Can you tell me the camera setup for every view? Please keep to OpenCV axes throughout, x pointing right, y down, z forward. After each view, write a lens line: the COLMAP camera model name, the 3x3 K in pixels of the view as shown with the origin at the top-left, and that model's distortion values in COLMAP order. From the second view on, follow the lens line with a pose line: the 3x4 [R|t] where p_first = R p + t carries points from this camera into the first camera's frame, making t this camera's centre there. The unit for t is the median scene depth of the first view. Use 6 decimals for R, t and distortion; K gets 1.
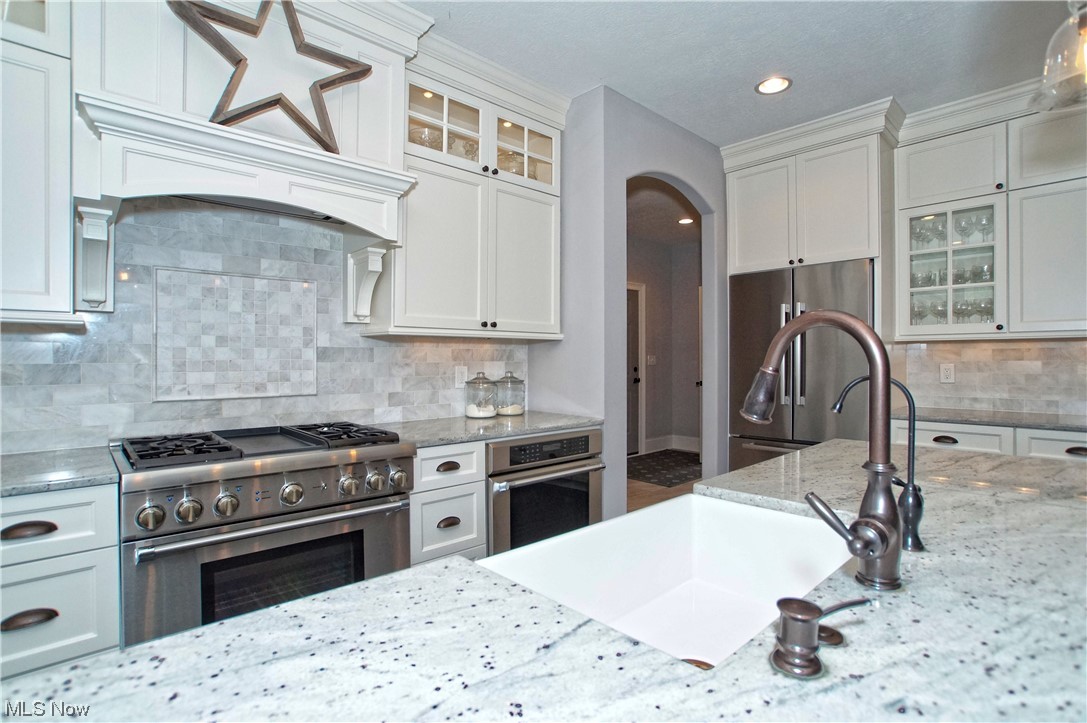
lens RADIAL K [[528.5, 0, 537.3], [0, 528.5, 352.4], [0, 0, 1]] dist [-0.002542, 0.000182]
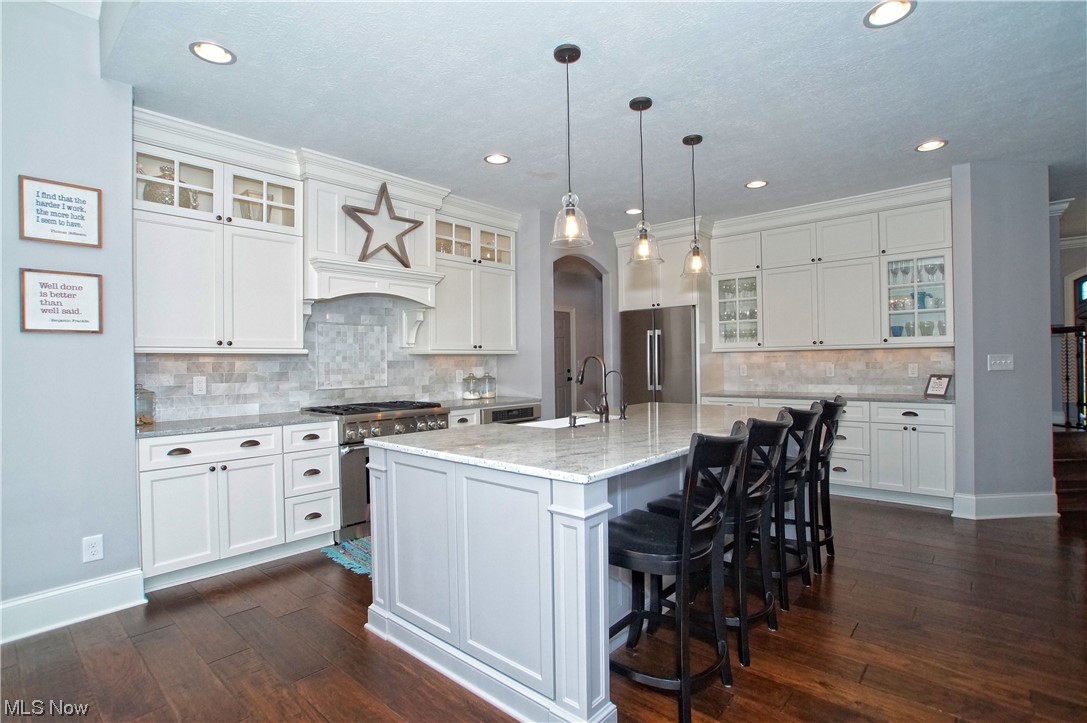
lens RADIAL K [[528.5, 0, 545.7], [0, 528.5, 357.3], [0, 0, 1]] dist [-0.002542, 0.000182]
pose [[0.993191, -0.010908, 0.115988, -0.072566], [0.010416, 0.999934, 0.004846, -0.023890], [-0.116034, -0.003605, 0.993239, -0.851790]]
